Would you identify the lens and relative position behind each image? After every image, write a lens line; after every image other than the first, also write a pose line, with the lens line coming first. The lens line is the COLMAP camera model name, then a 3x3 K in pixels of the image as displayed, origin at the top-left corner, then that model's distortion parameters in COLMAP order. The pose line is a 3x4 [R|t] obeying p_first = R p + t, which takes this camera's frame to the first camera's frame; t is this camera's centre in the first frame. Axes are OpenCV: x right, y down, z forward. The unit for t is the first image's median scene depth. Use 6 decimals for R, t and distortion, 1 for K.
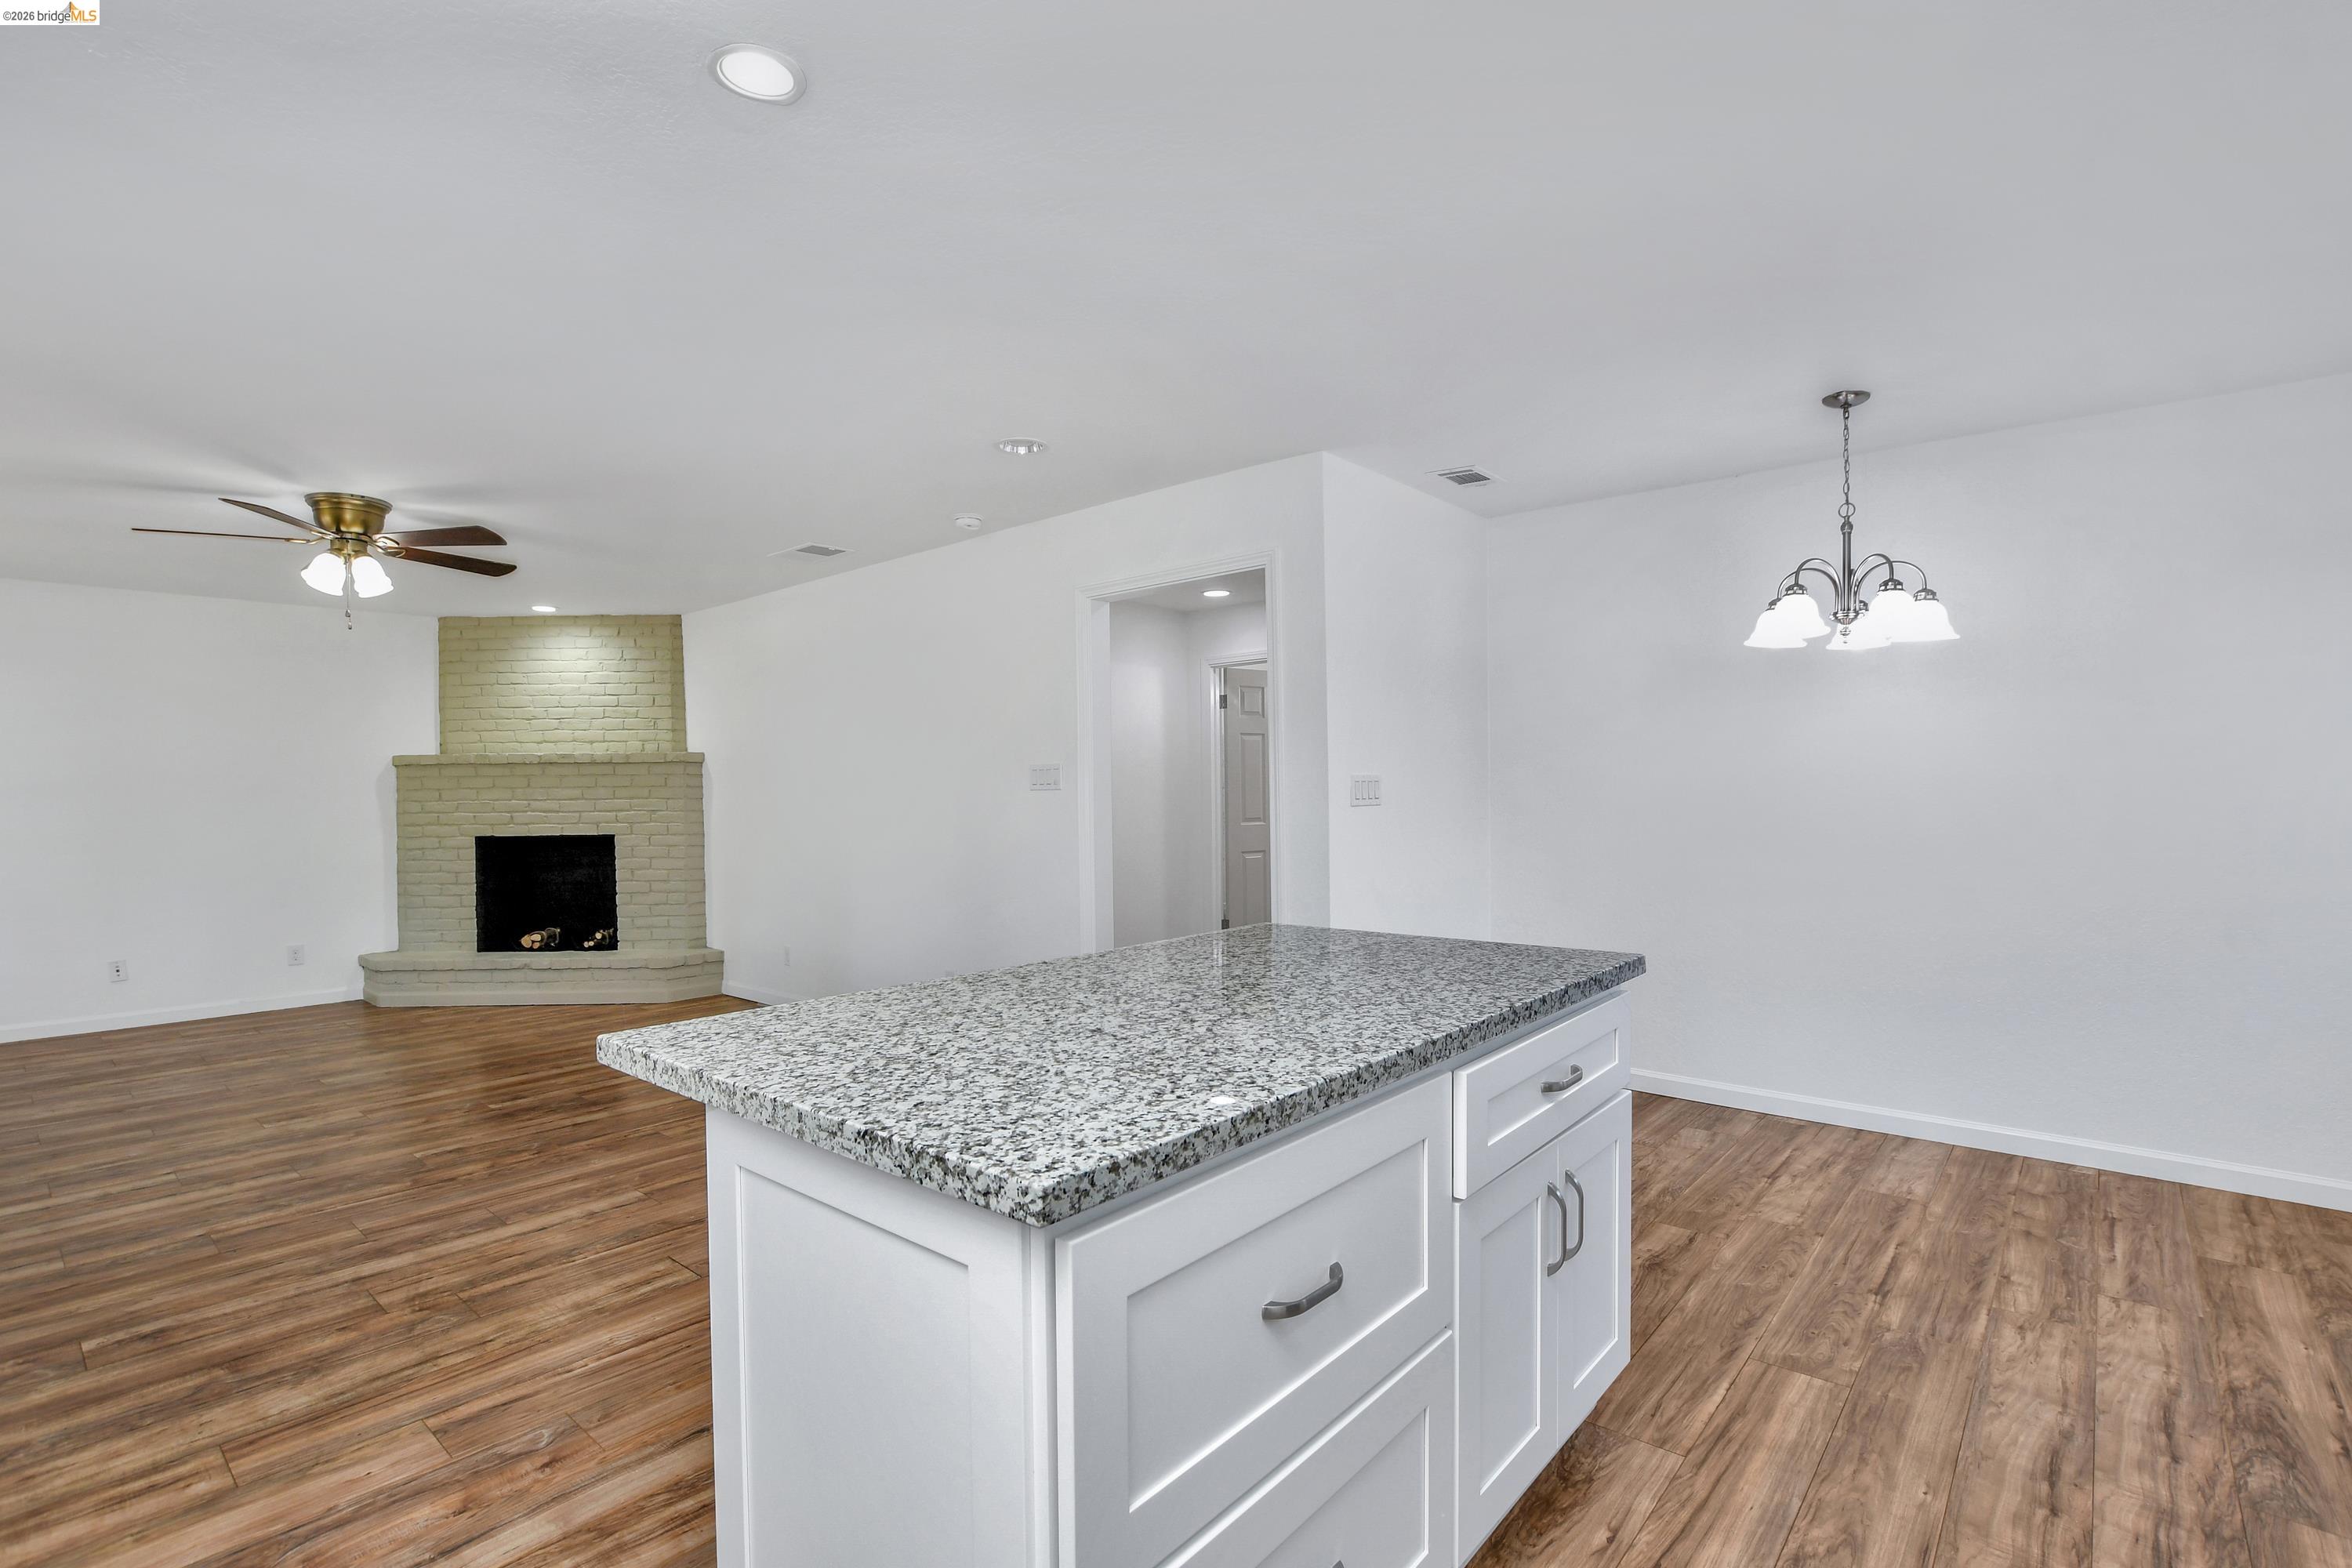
lens RADIAL K [[1096.1, 0, 1158.4], [0, 1096.1, 801.6], [0, 0, 1]] dist [-0.033186, 0.004684]
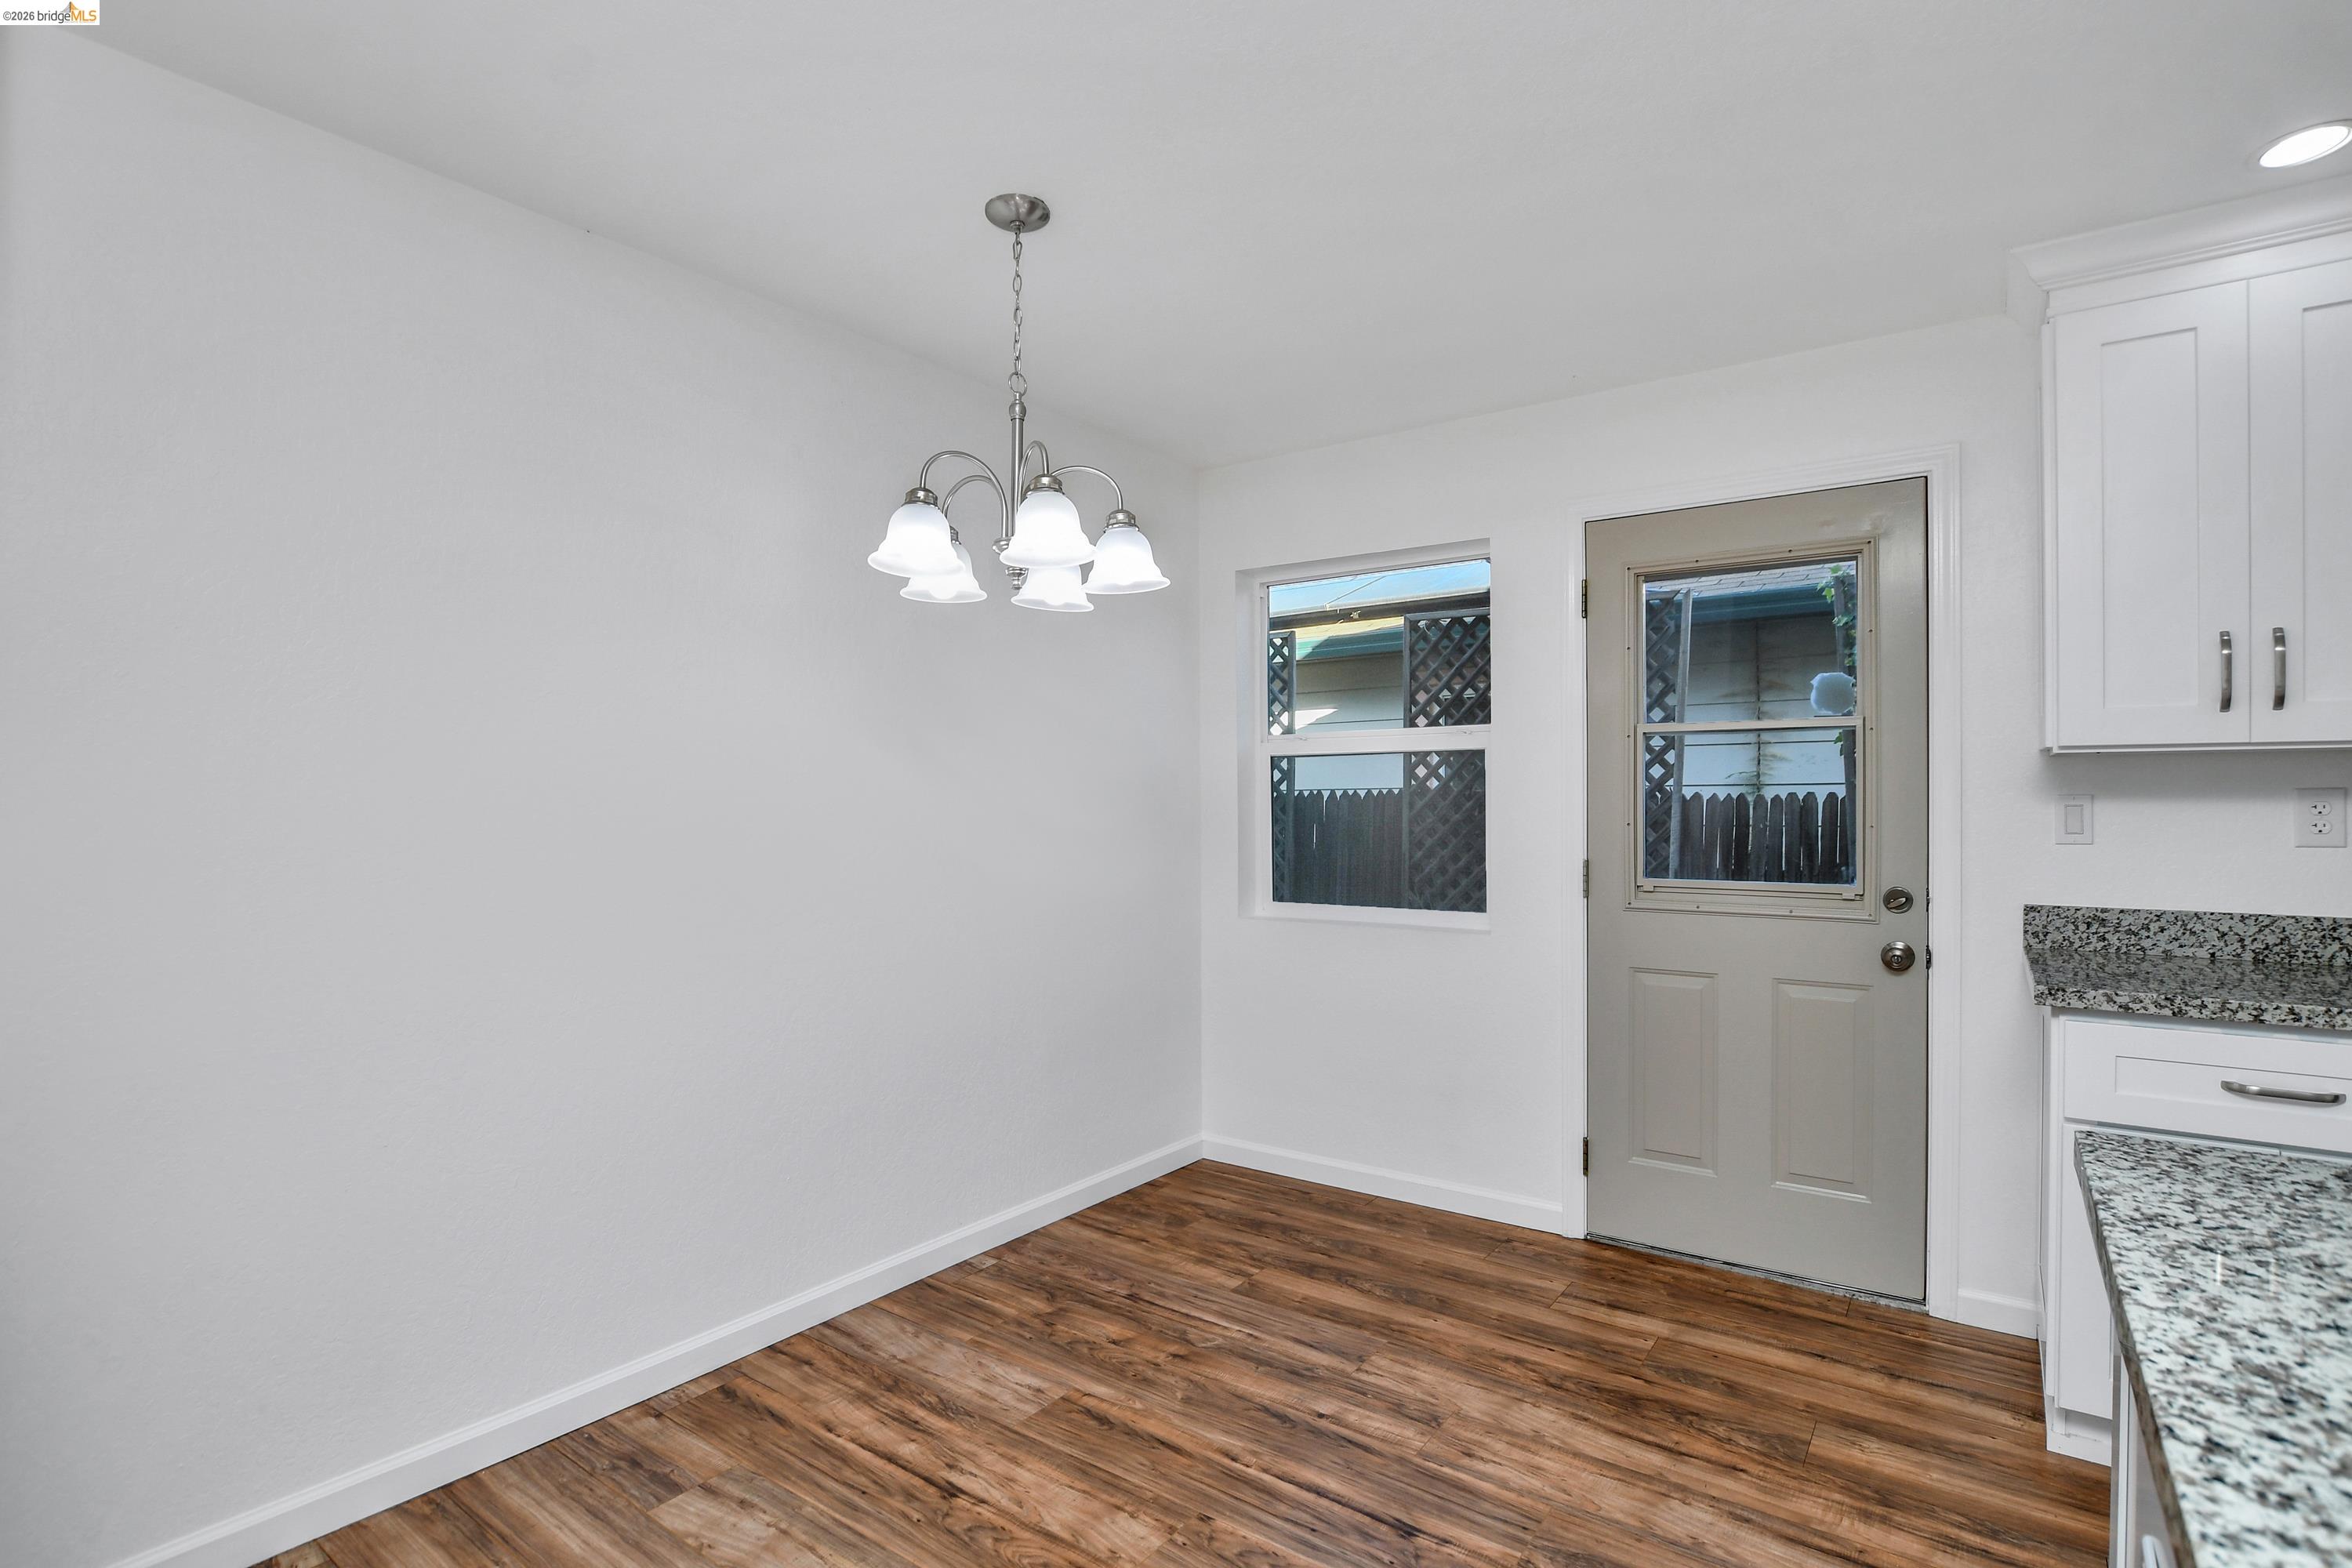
lens RADIAL K [[1121.5, 0, 1153.0], [0, 1121.5, 807.4], [0, 0, 1]] dist [-0.030625, 0.004787]
pose [[-0.071668, 0.002815, 0.997425, -0.018883], [0.020722, 0.999784, -0.001332, -0.008265], [-0.997213, 0.020573, -0.071711, 0.595399]]
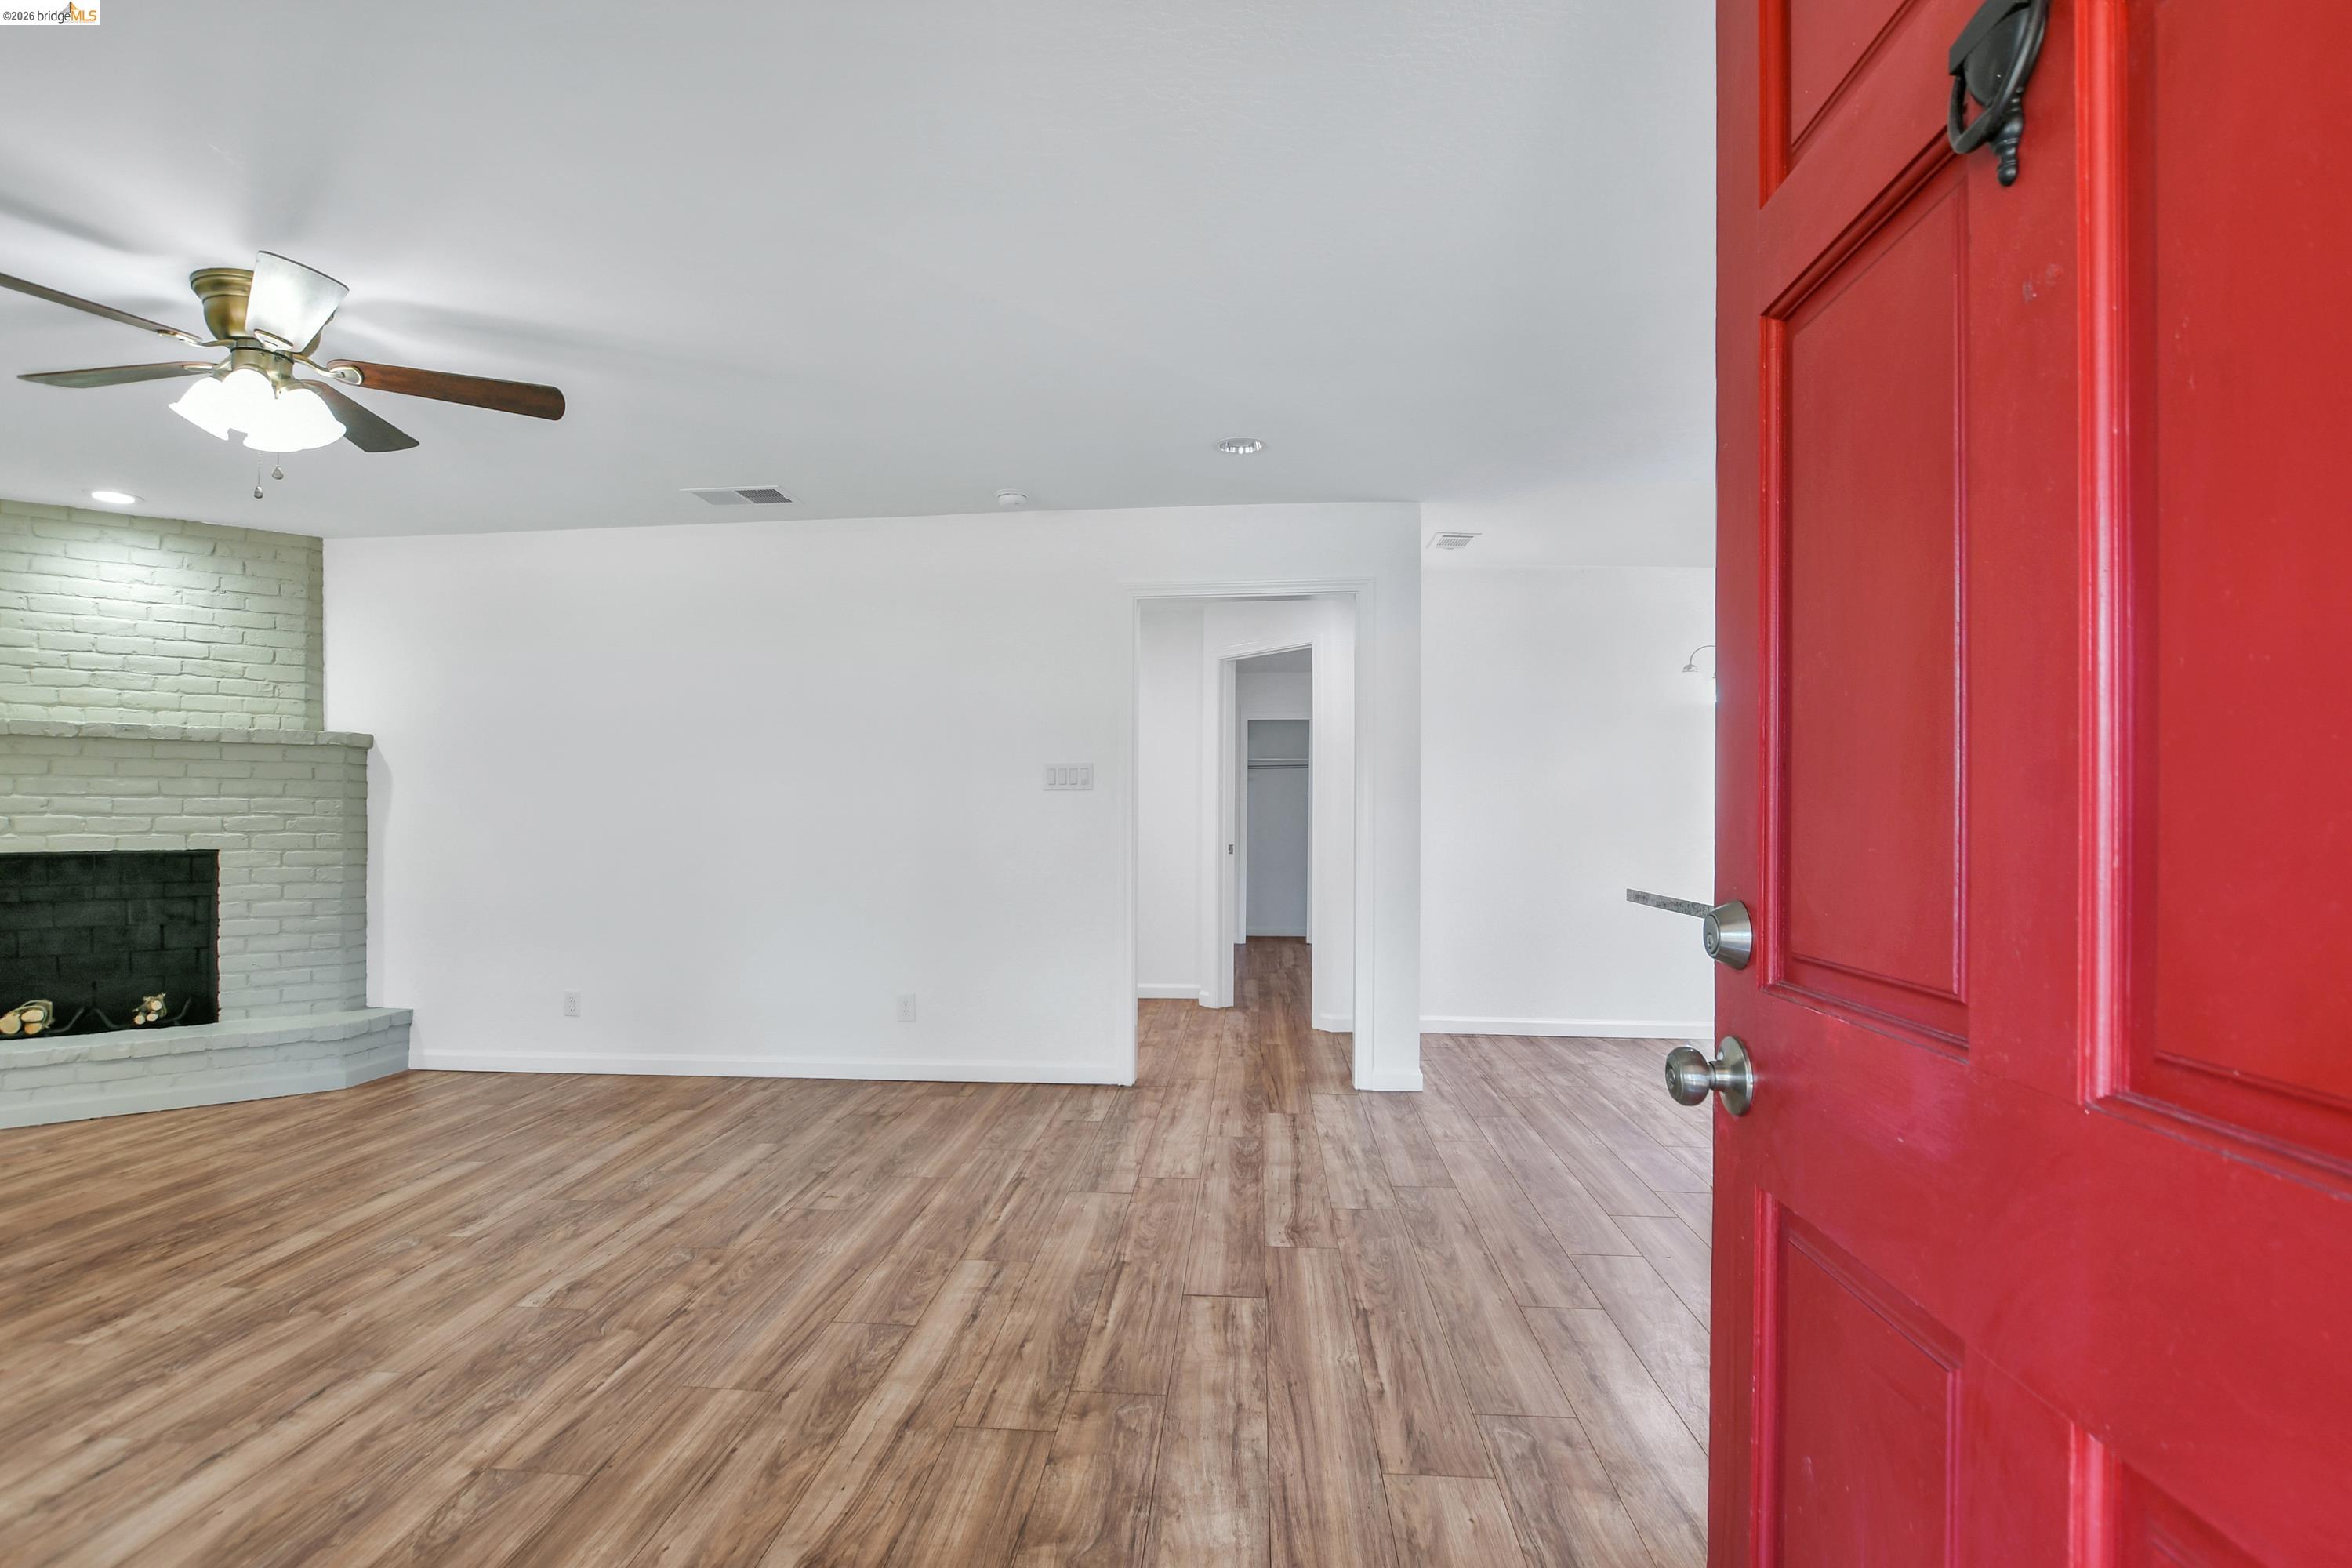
lens RADIAL K [[1105.2, 0, 1154.7], [0, 1105.2, 800.1], [0, 0, 1]] dist [-0.027098, 0.000374]
pose [[0.806941, 0.020230, 0.590285, -0.551420], [-0.001843, 0.999495, -0.031736, 0.025866], [-0.590629, 0.024521, 0.806571, 0.155473]]
